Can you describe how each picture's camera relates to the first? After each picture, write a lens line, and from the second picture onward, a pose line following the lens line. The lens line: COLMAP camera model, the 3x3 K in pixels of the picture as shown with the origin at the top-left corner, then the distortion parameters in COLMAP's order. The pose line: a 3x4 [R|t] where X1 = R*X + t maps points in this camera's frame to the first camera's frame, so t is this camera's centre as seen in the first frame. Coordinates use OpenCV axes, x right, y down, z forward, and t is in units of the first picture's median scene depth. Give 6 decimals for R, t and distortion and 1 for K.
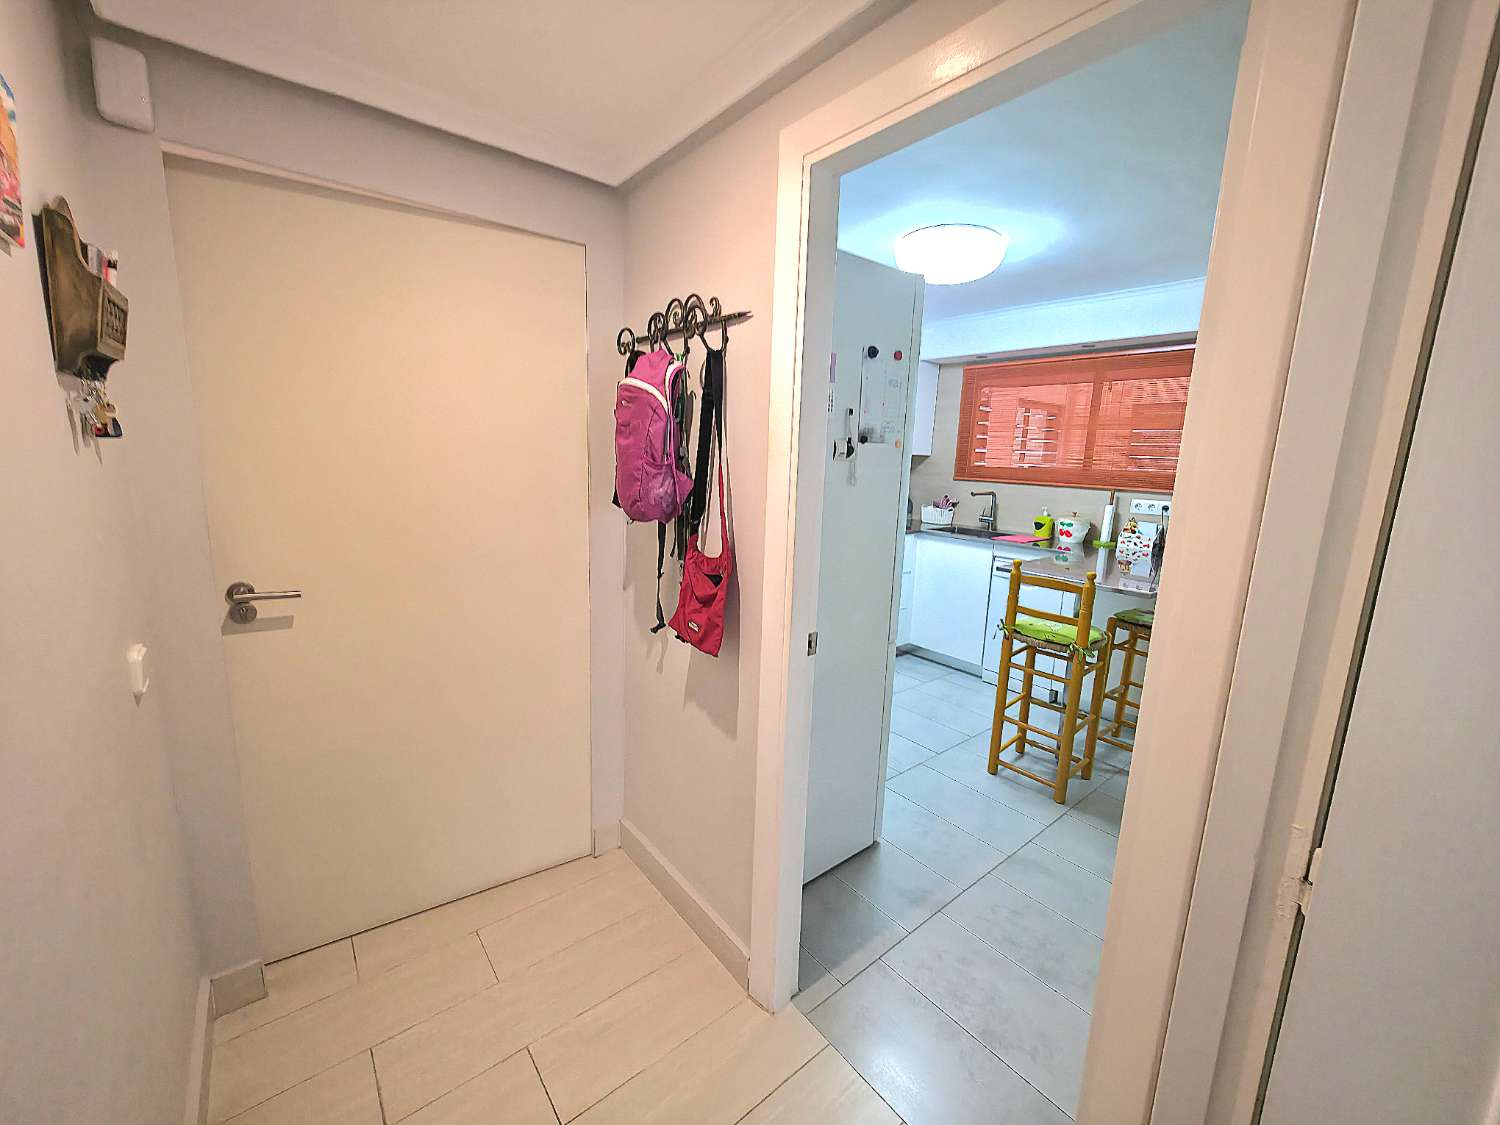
lens RADIAL K [[593.3, 0, 743.0], [0, 593.3, 557.3], [0, 0, 1]] dist [0.000129, -0.000177]
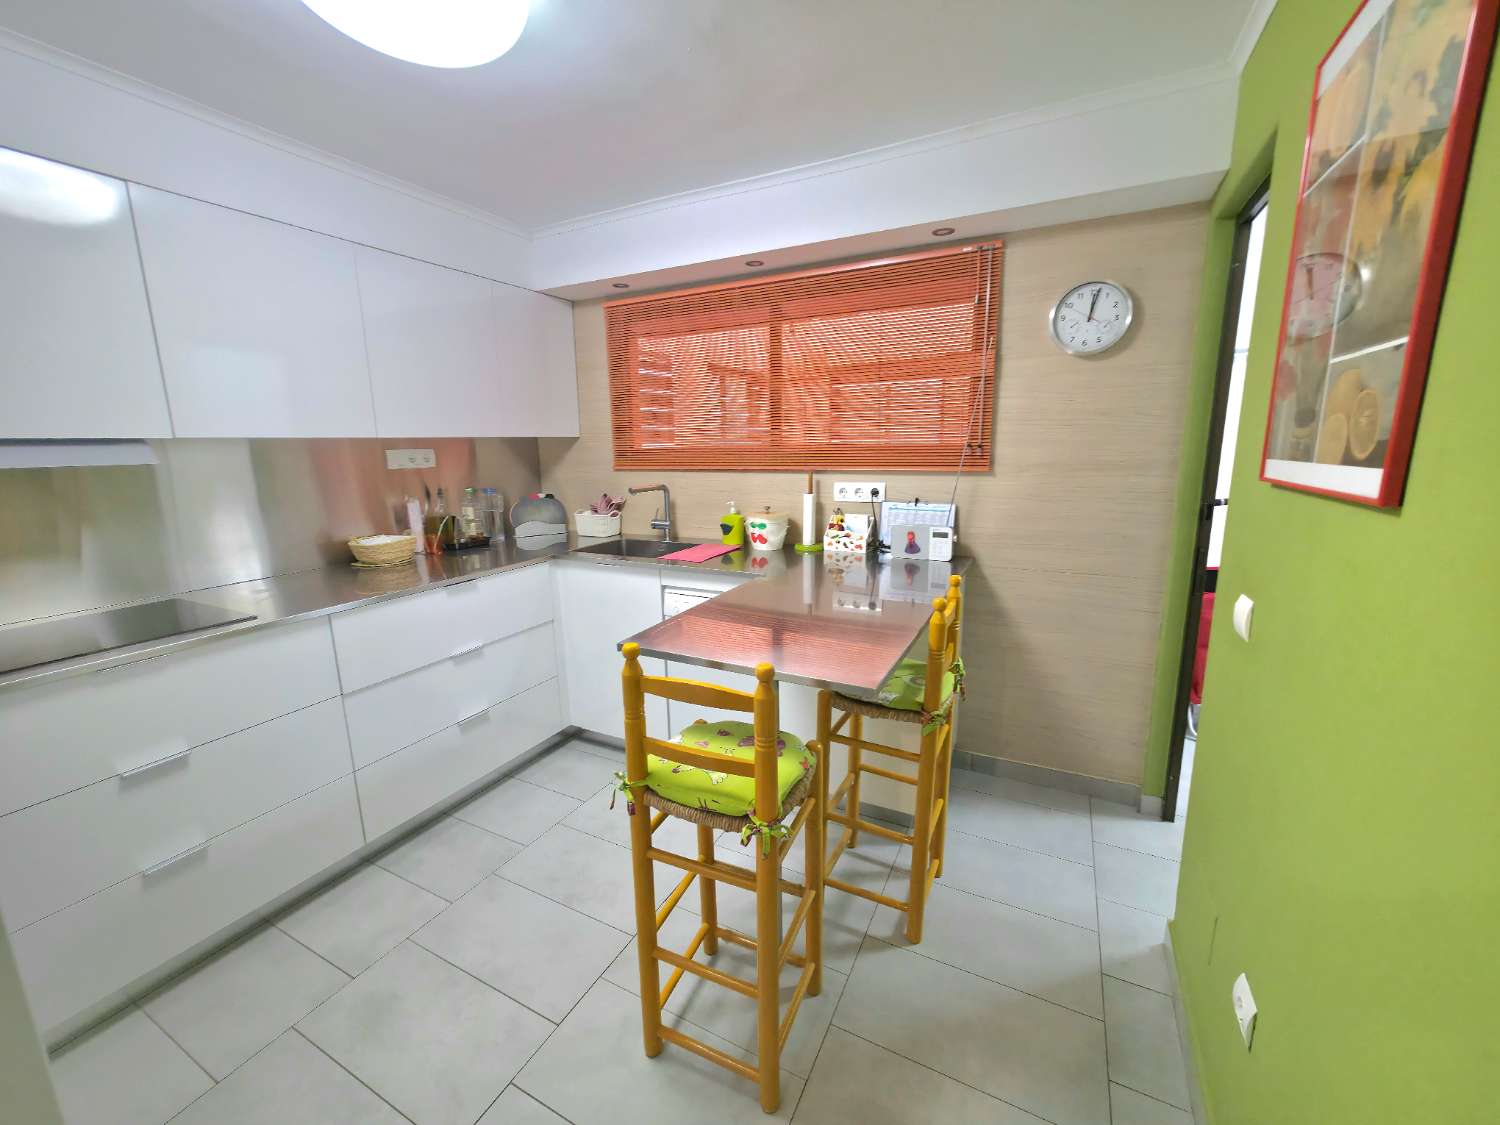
lens RADIAL K [[593.3, 0, 755.0], [0, 593.3, 560.4], [0, 0, 1]] dist [0.000129, -0.000177]
pose [[0.905966, -0.130292, 0.402802, 0.260652], [0.121998, 0.991450, 0.046304, -0.048224], [-0.405390, 0.007191, 0.914115, 0.373875]]
